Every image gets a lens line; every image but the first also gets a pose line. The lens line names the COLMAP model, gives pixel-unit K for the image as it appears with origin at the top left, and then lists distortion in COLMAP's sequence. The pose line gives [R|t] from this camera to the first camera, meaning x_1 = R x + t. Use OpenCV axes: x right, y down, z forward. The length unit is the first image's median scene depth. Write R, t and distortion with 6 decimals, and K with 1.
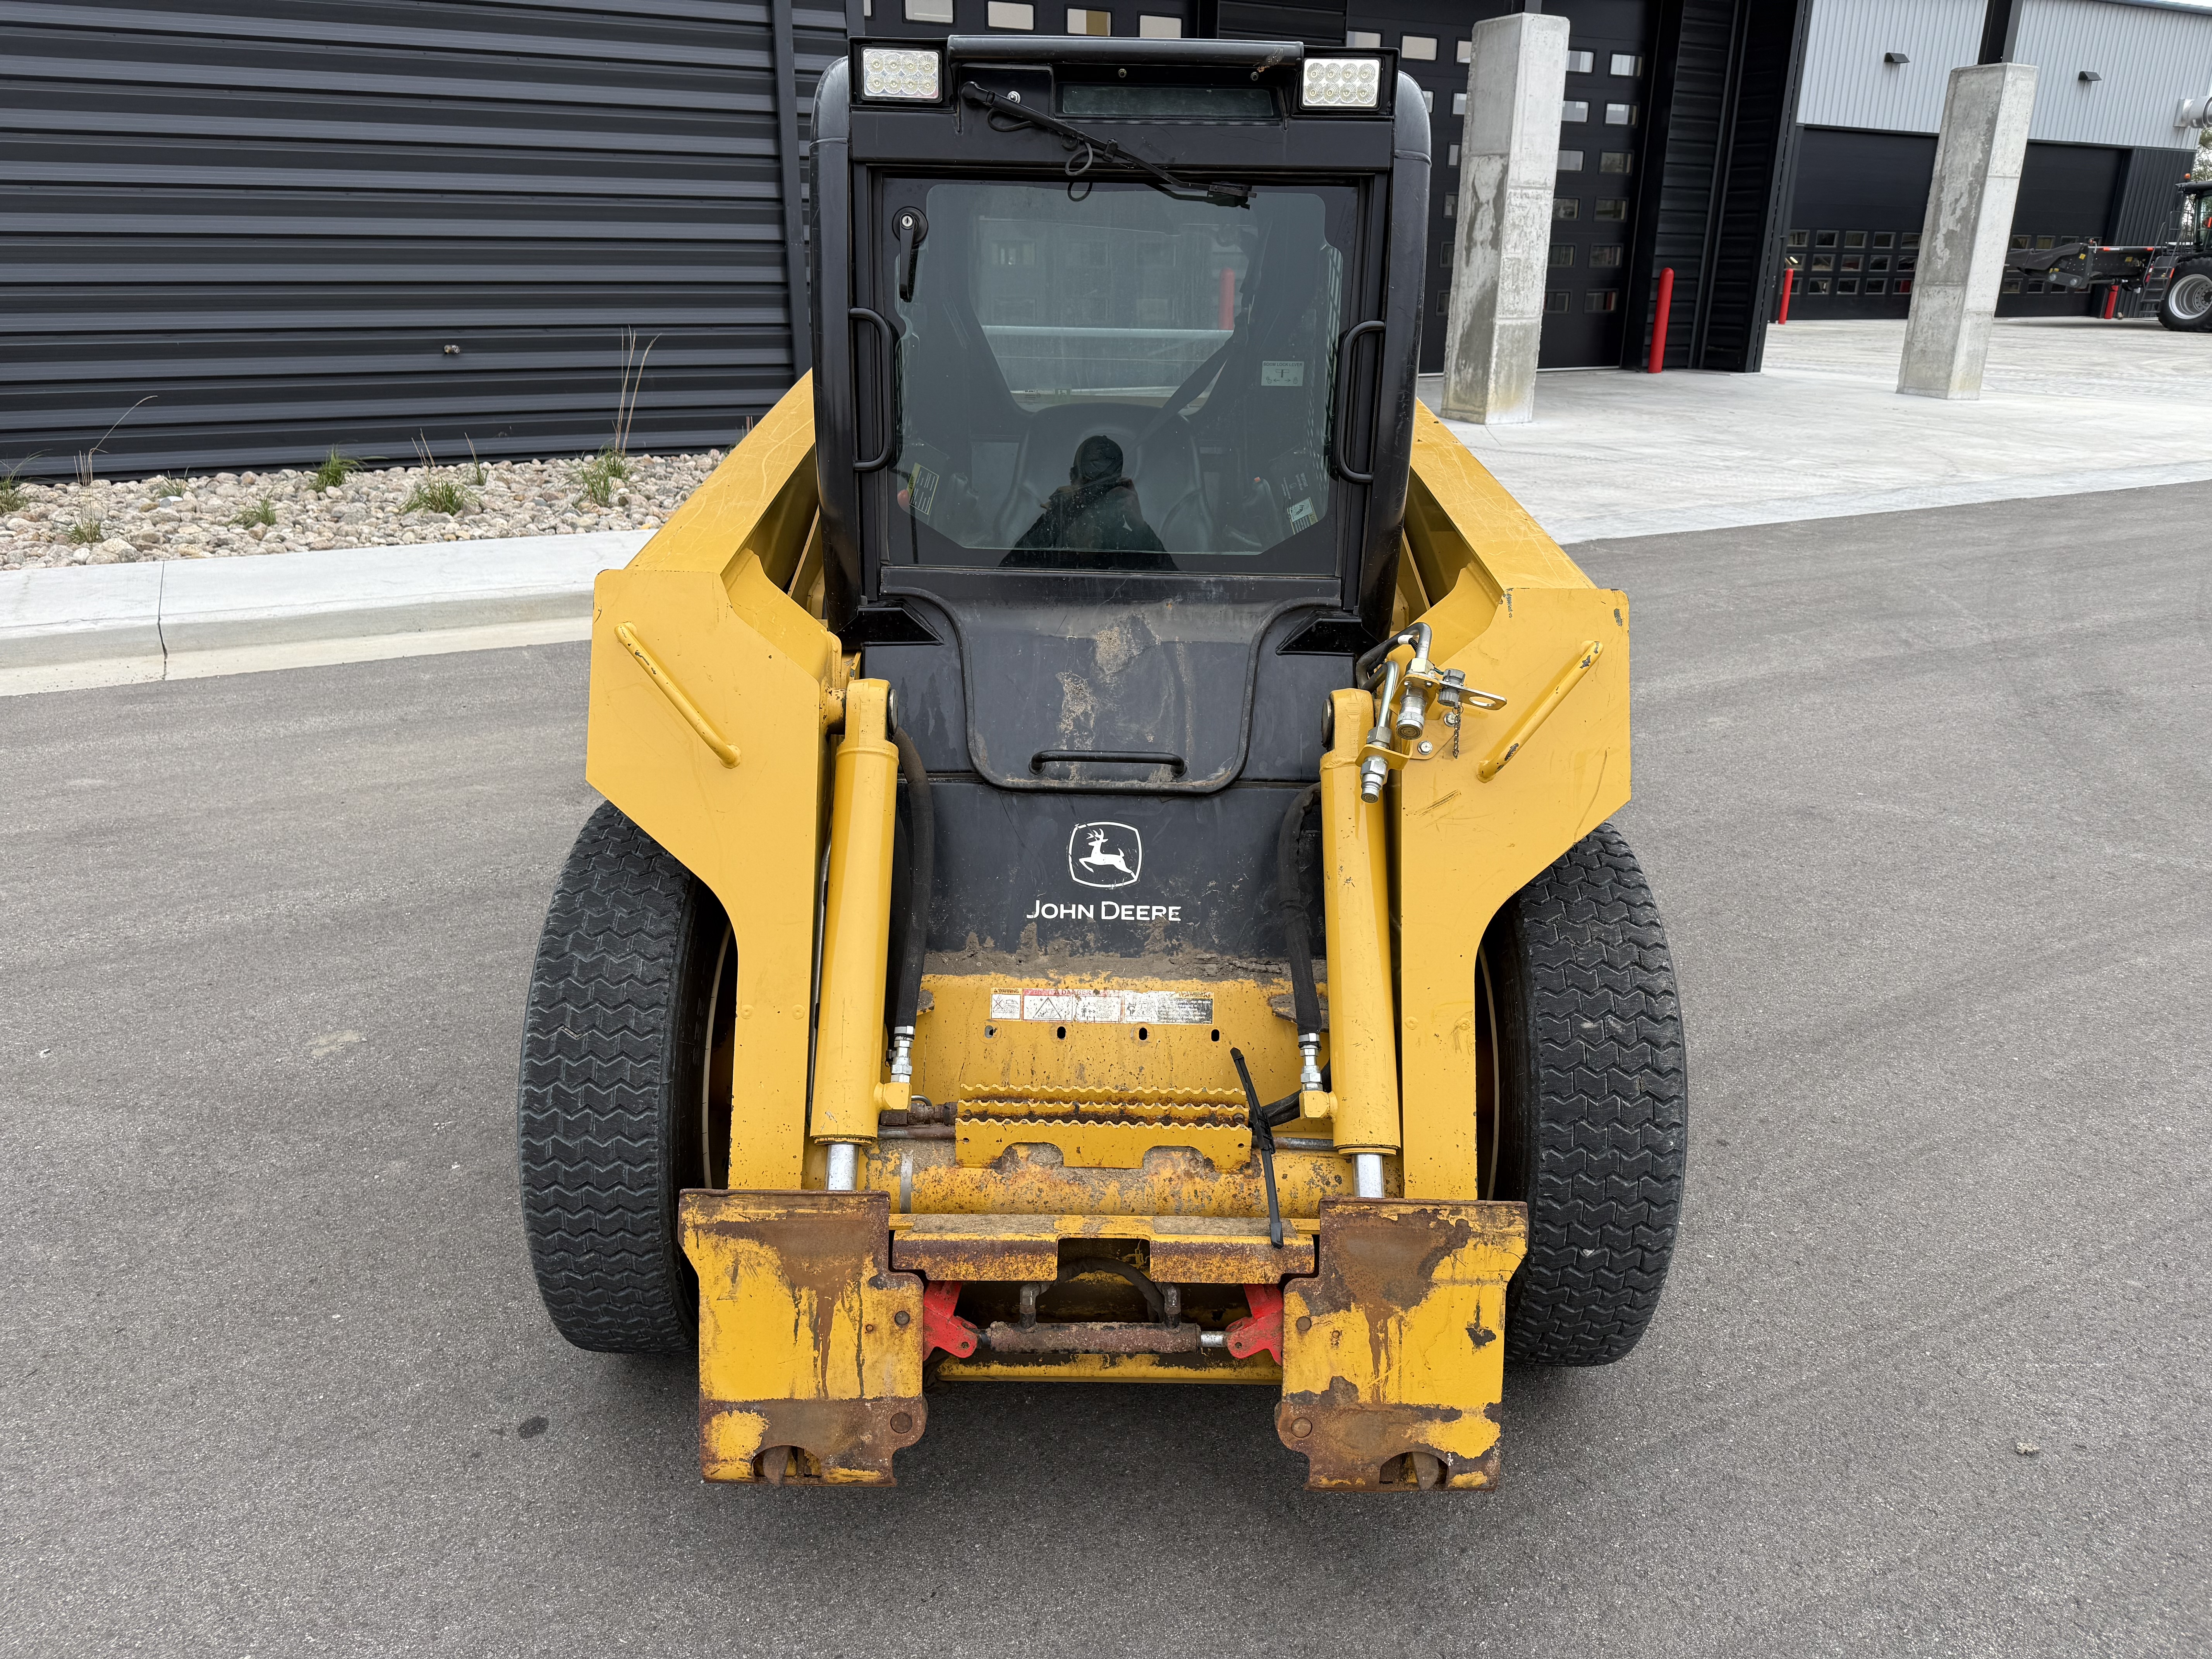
lens RADIAL K [[1567.0, 0, 1106.0], [0, 1567.0, 829.5], [0, 0, 1]] dist [0.046618, -0.044591]
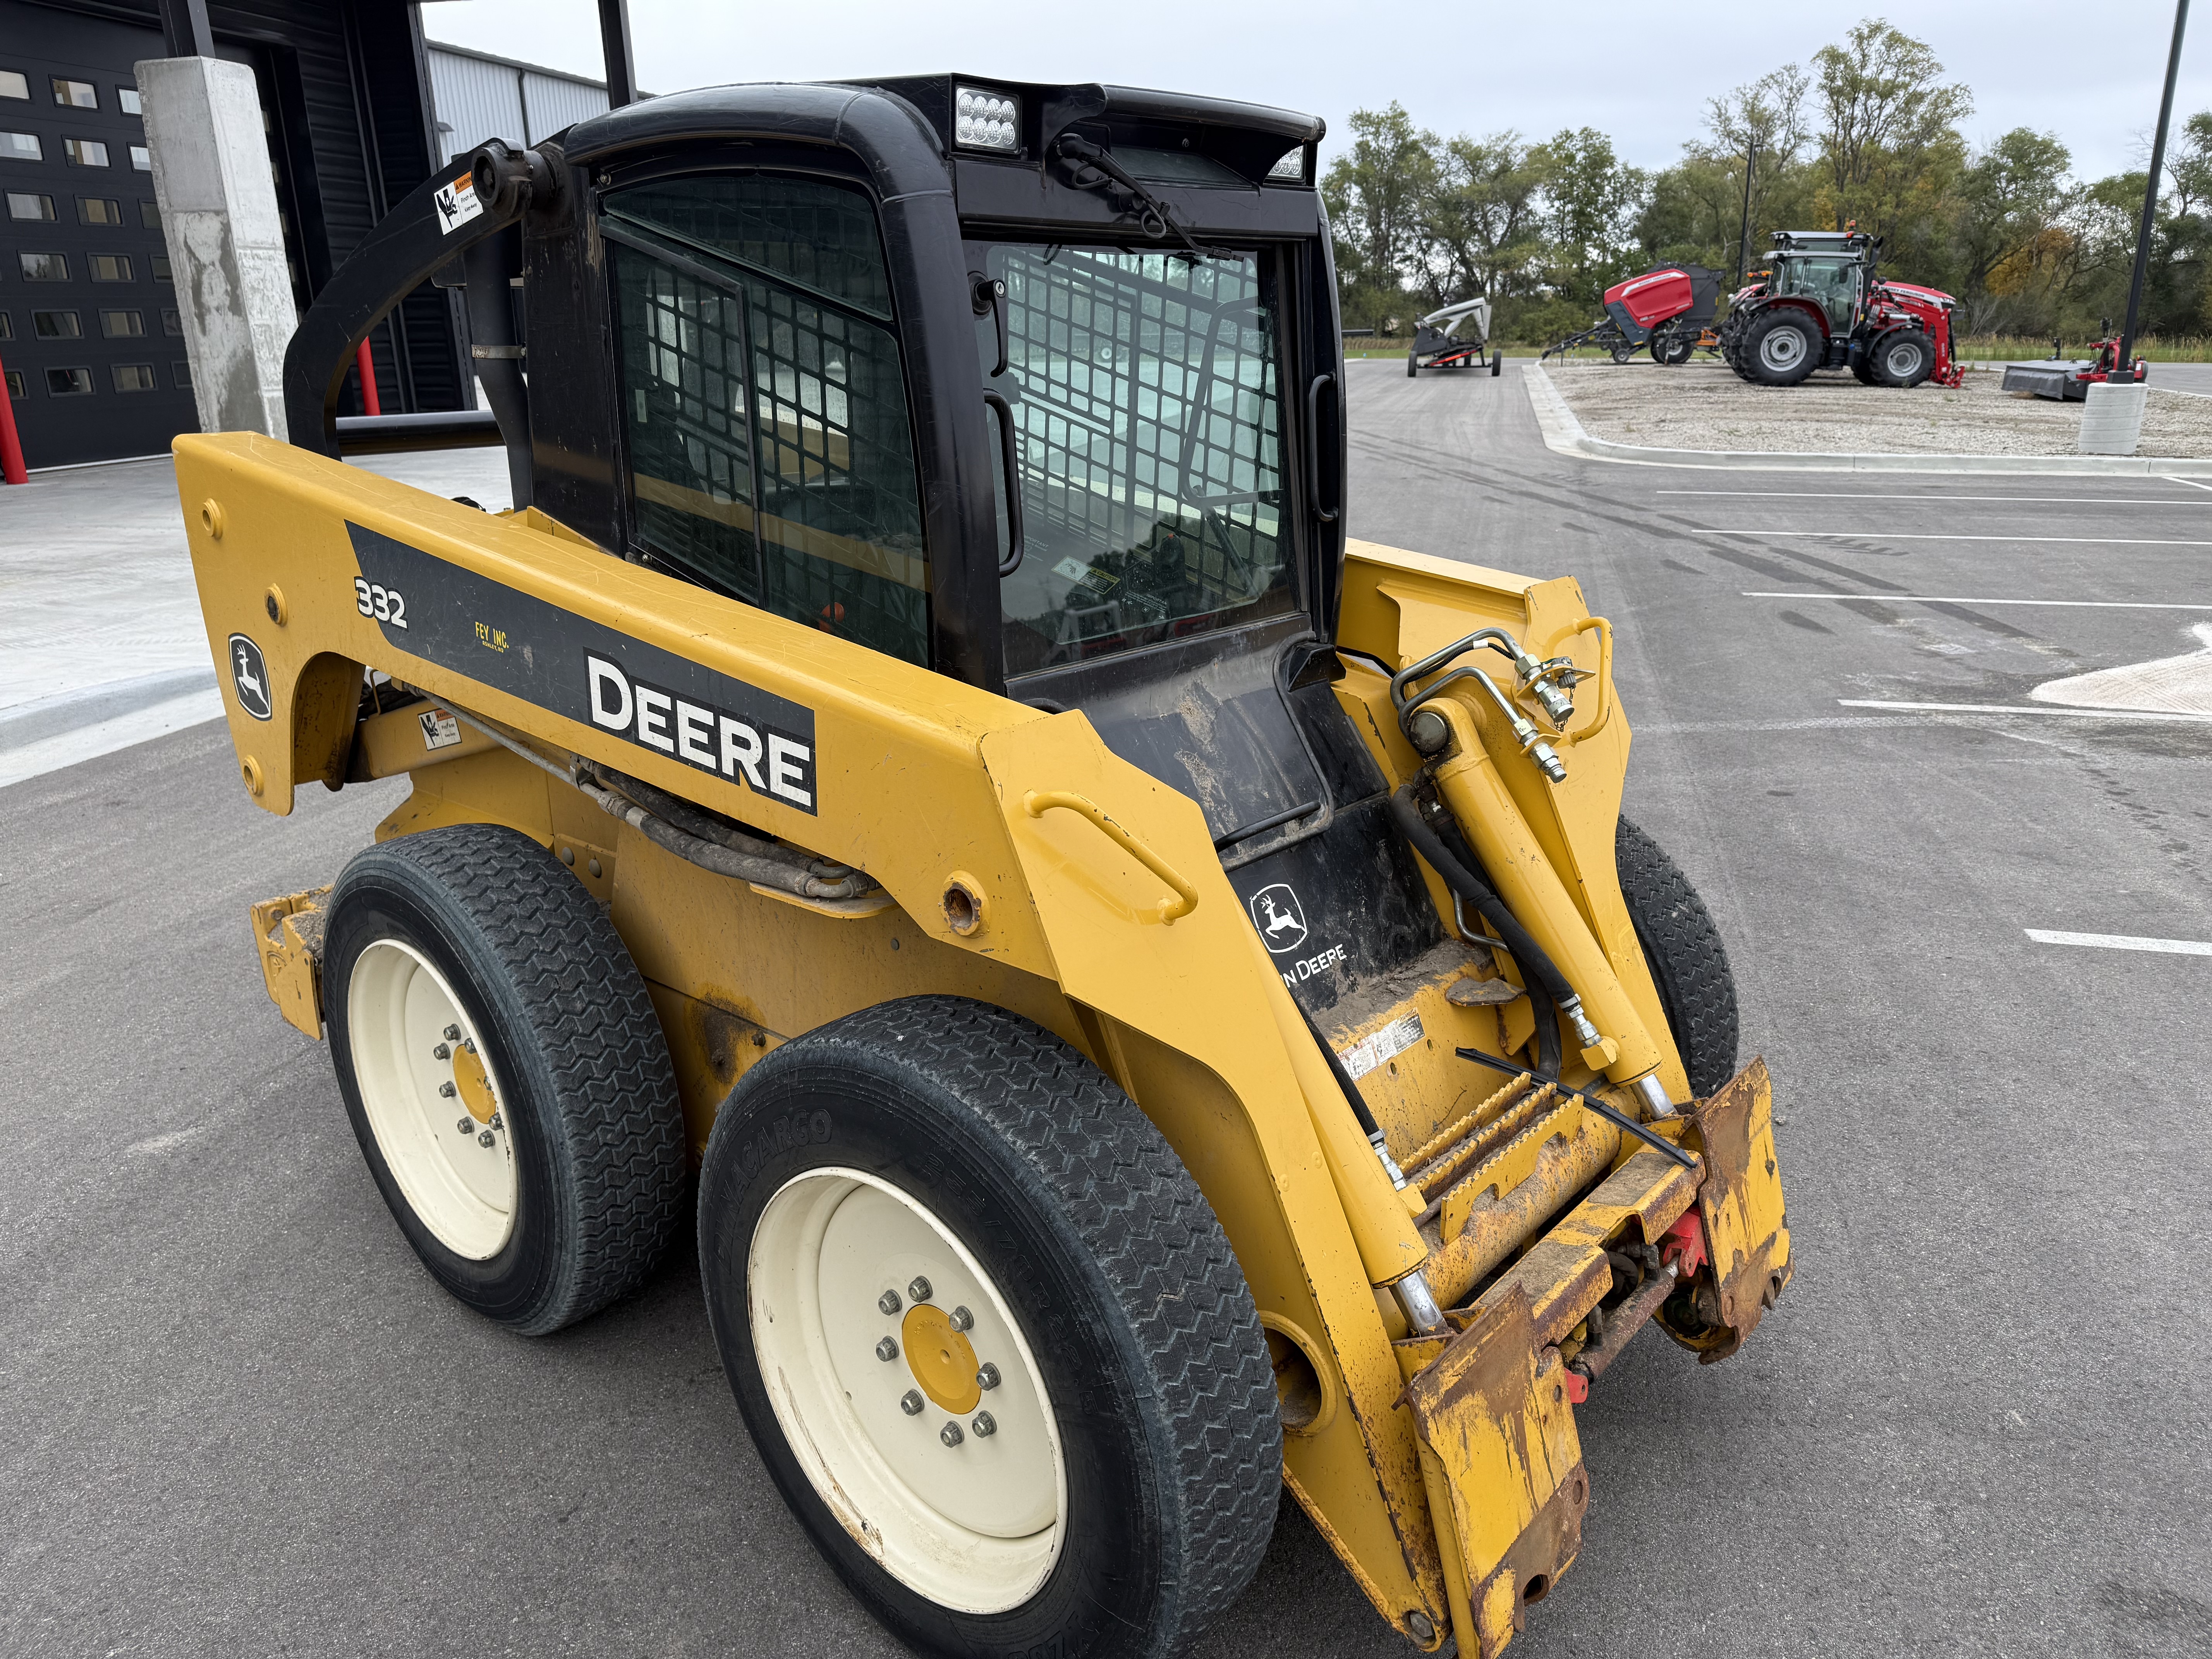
lens RADIAL K [[1567.0, 0, 1106.0], [0, 1567.0, 829.5], [0, 0, 1]] dist [0.046618, -0.044591]
pose [[0.661182, -0.258892, 0.704140, -0.138512], [0.282917, 0.955318, 0.085587, -0.028055], [-0.694835, 0.142624, 0.704885, 0.069519]]
